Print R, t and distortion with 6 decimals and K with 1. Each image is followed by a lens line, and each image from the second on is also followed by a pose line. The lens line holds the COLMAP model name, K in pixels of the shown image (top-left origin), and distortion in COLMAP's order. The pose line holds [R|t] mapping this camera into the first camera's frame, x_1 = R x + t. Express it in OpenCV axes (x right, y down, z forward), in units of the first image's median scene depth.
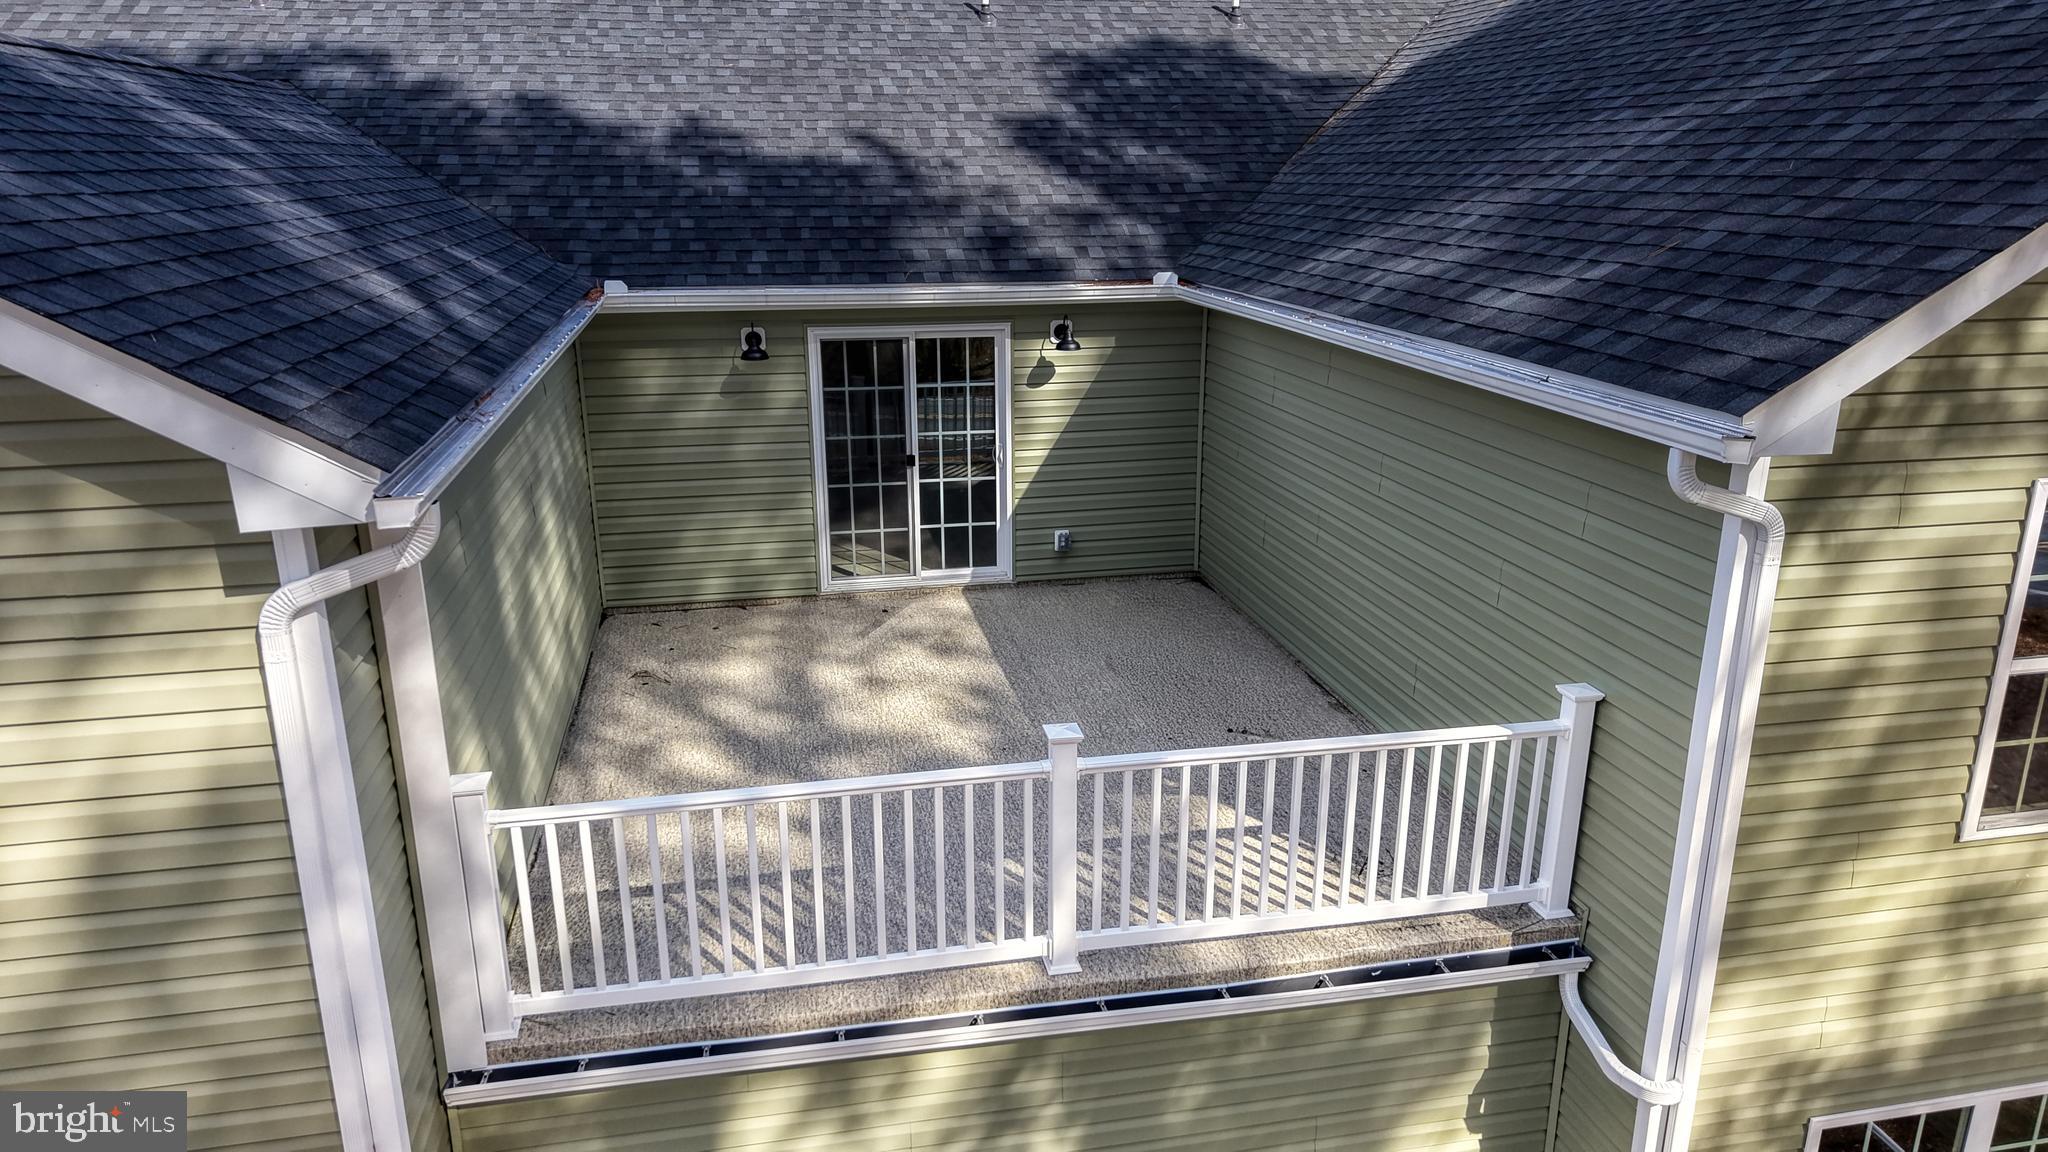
lens RADIAL K [[1371.2, 0, 1020.5], [0, 1371.2, 581.7], [0, 0, 1]] dist [0.032836, -0.038694]
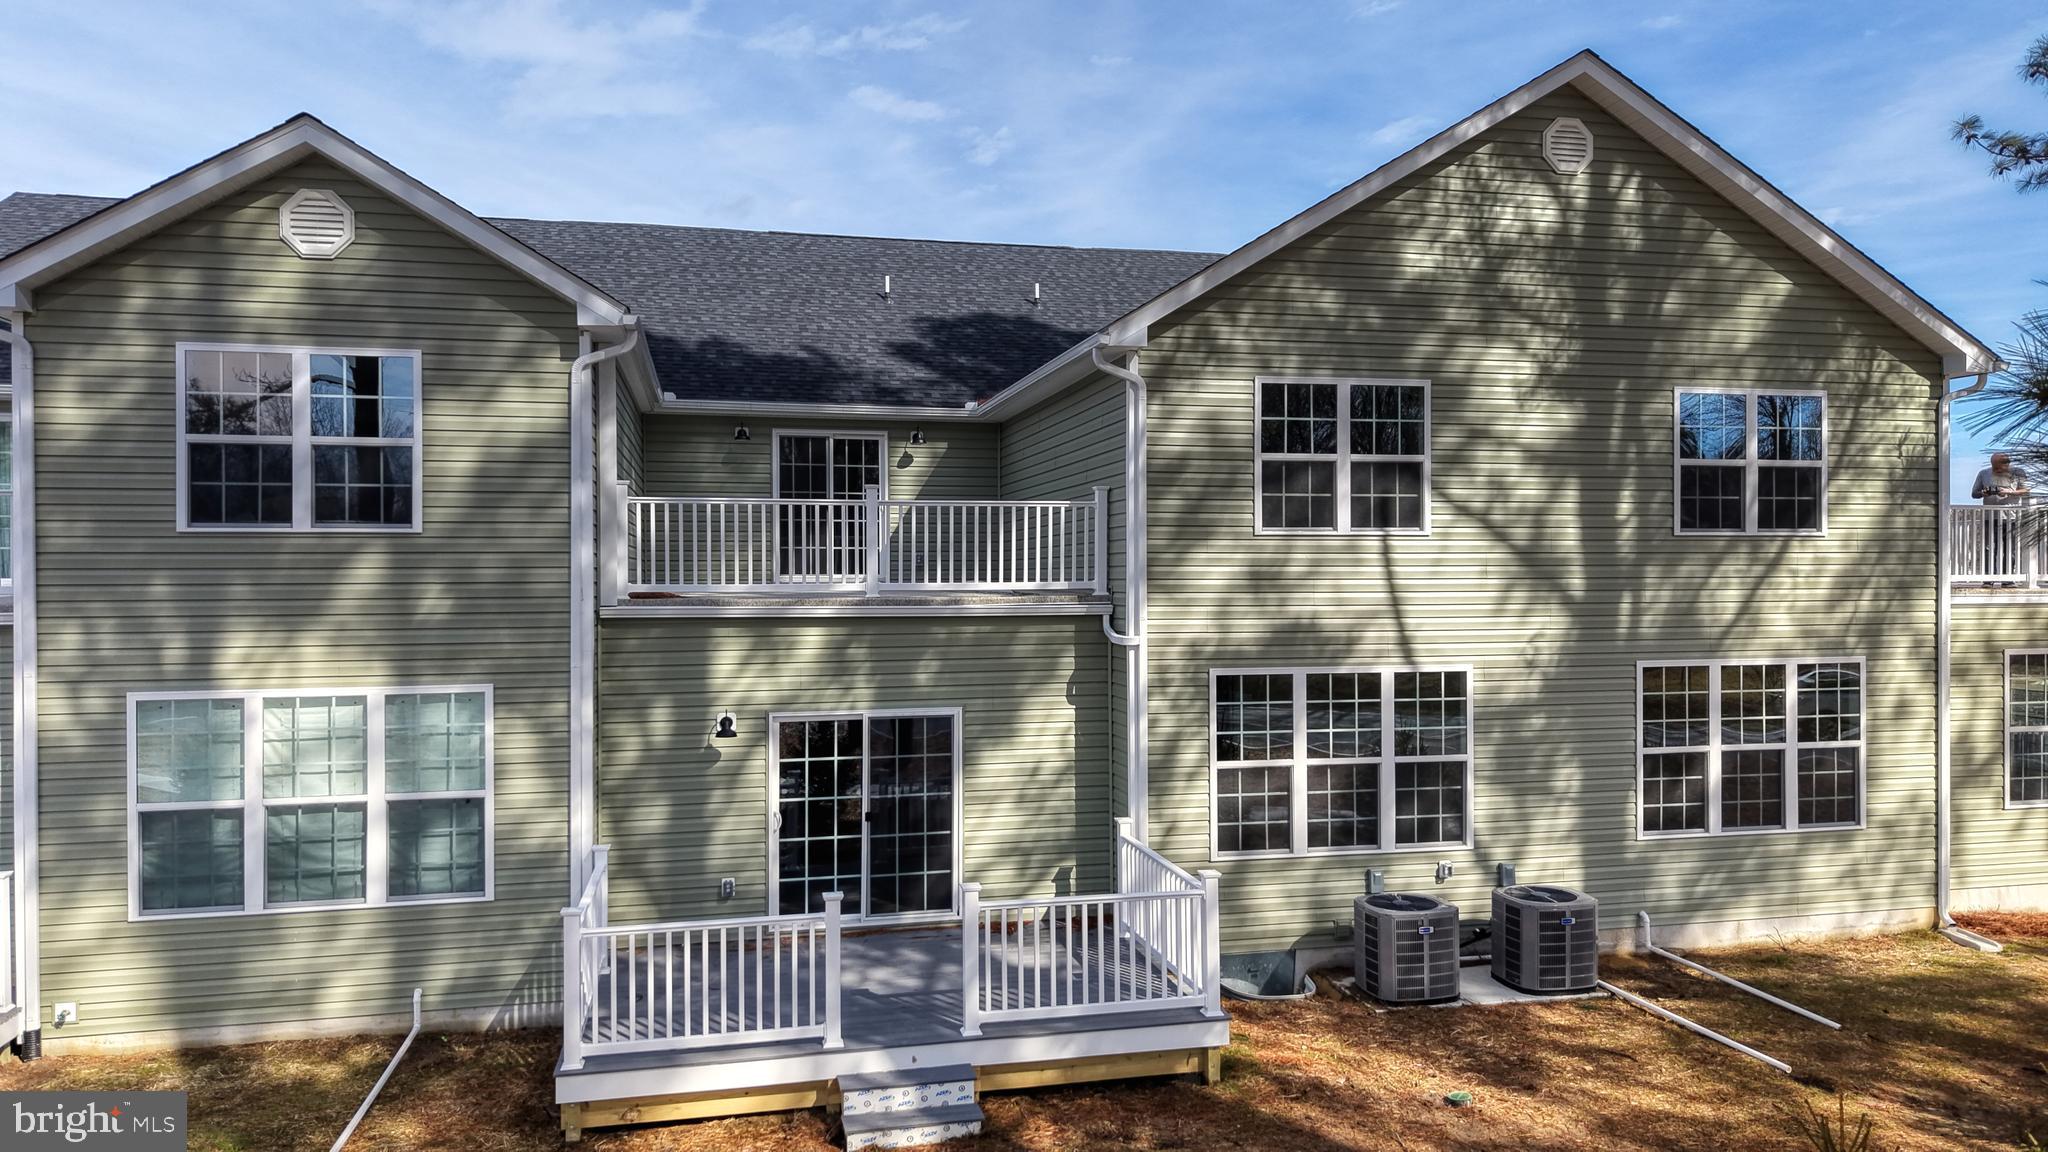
lens RADIAL K [[1371.2, 0, 1034.3], [0, 1371.2, 582.7], [0, 0, 1]] dist [0.032836, -0.038694]
pose [[0.999555, 0.001249, 0.029798, 0.148464], [0.007365, 0.957836, -0.287219, 0.580203], [-0.028901, 0.287311, 0.957401, -0.743232]]
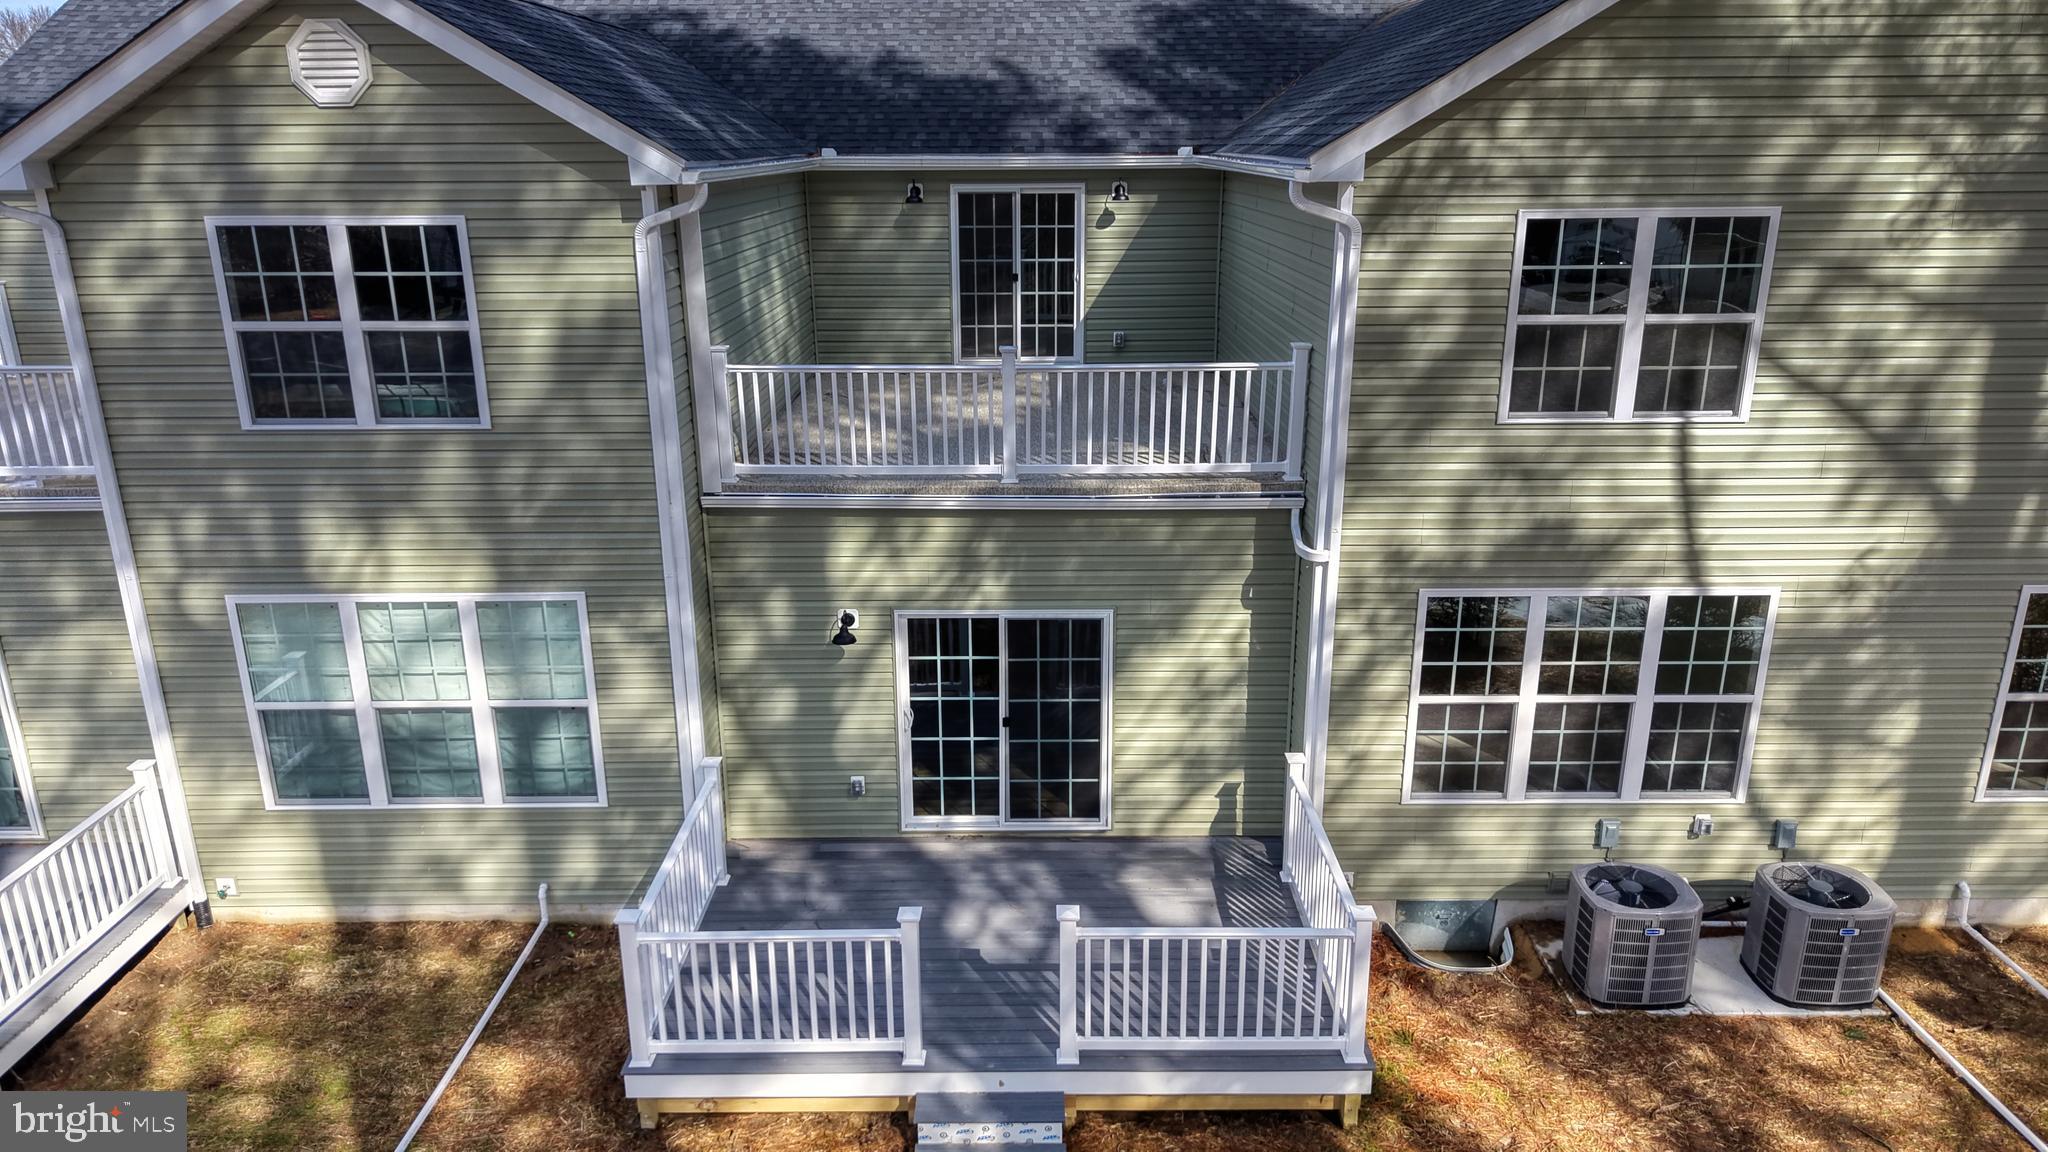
lens RADIAL K [[1371.2, 0, 1026.2], [0, 1371.2, 585.4], [0, 0, 1]] dist [0.032836, -0.038694]
pose [[0.980343, 0.061051, -0.187617, 0.268434], [-0.057711, 0.998063, 0.023221, 0.243883], [0.188671, -0.011937, 0.981968, -0.546952]]
